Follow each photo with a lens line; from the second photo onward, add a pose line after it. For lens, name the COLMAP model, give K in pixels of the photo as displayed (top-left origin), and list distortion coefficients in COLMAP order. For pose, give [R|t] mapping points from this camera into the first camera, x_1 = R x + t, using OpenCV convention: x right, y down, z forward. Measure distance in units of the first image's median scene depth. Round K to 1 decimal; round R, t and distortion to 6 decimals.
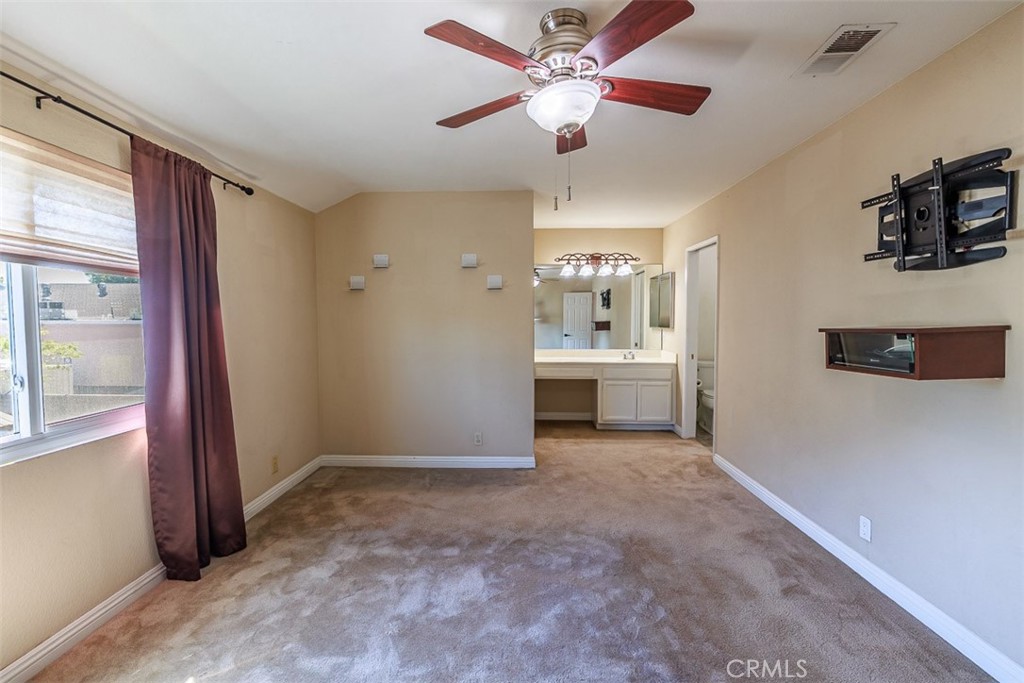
lens RADIAL K [[443.8, 0, 513.1], [0, 443.8, 335.3], [0, 0, 1]] dist [-0.001709, 0.000463]
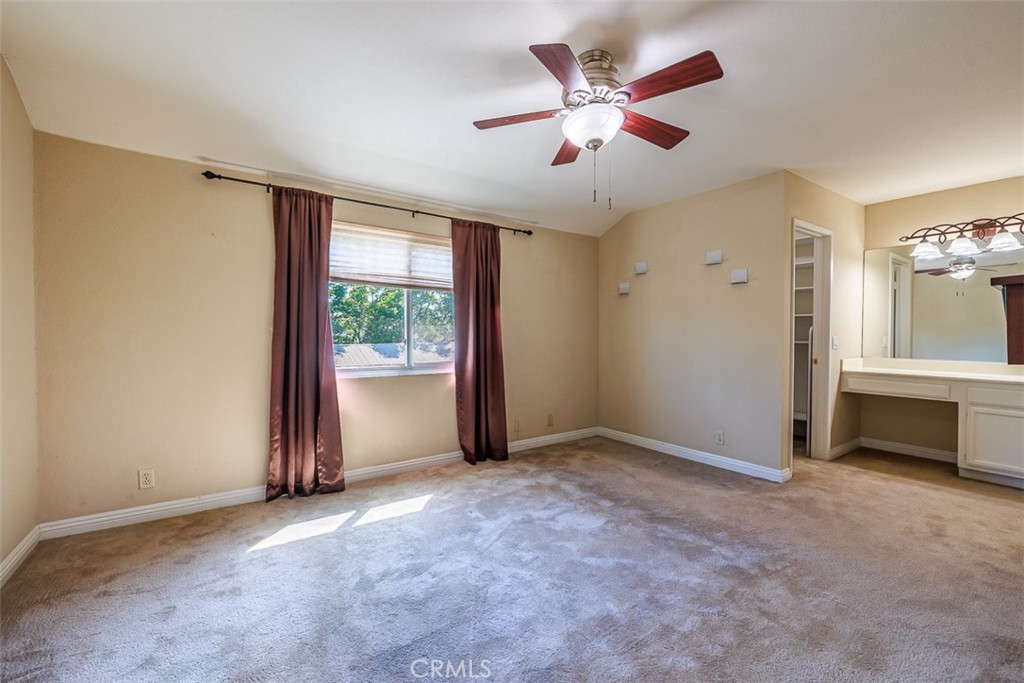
lens RADIAL K [[443.8, 0, 518.1], [0, 443.8, 341.9], [0, 0, 1]] dist [-0.001709, 0.000463]
pose [[0.597295, 0.017284, -0.801835, 0.657693], [-0.034958, 0.999379, -0.004498, 0.063085], [0.801259, 0.030717, 0.597528, 0.075856]]
